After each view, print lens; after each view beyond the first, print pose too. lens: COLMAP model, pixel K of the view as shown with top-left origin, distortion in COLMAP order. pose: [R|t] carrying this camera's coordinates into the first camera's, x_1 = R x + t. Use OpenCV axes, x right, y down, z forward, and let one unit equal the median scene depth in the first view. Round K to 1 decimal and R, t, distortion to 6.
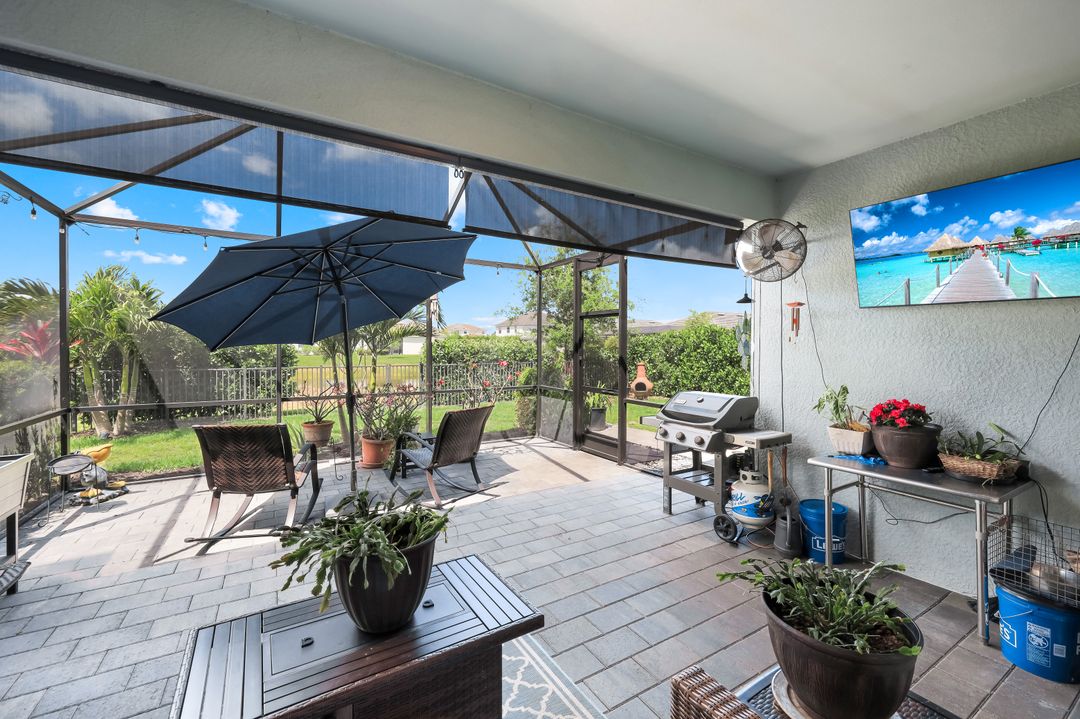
lens RADIAL K [[457.1, 0, 544.3], [0, 457.1, 352.4], [0, 0, 1]] dist [0.000594, -0.000458]
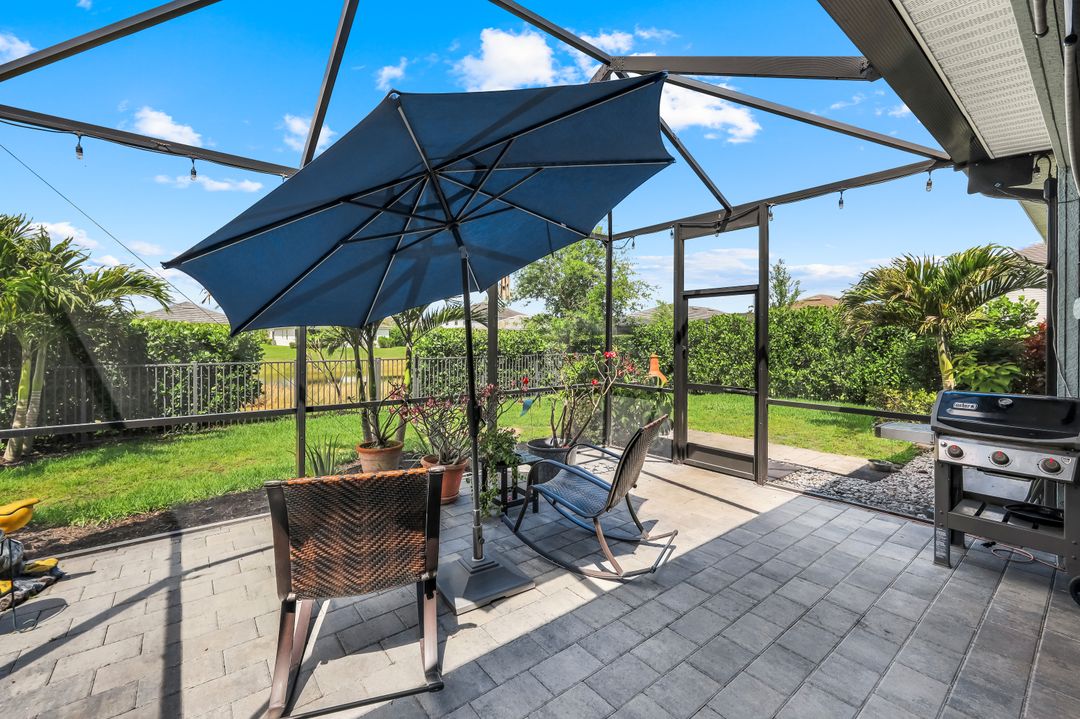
lens RADIAL K [[457.1, 0, 544.8], [0, 457.1, 341.3], [0, 0, 1]] dist [0.000594, -0.000458]
pose [[0.990435, 0.000503, 0.137977, -0.345751], [0.000856, 0.999952, -0.009789, 0.010097], [-0.137976, 0.009814, 0.990387, 0.303154]]
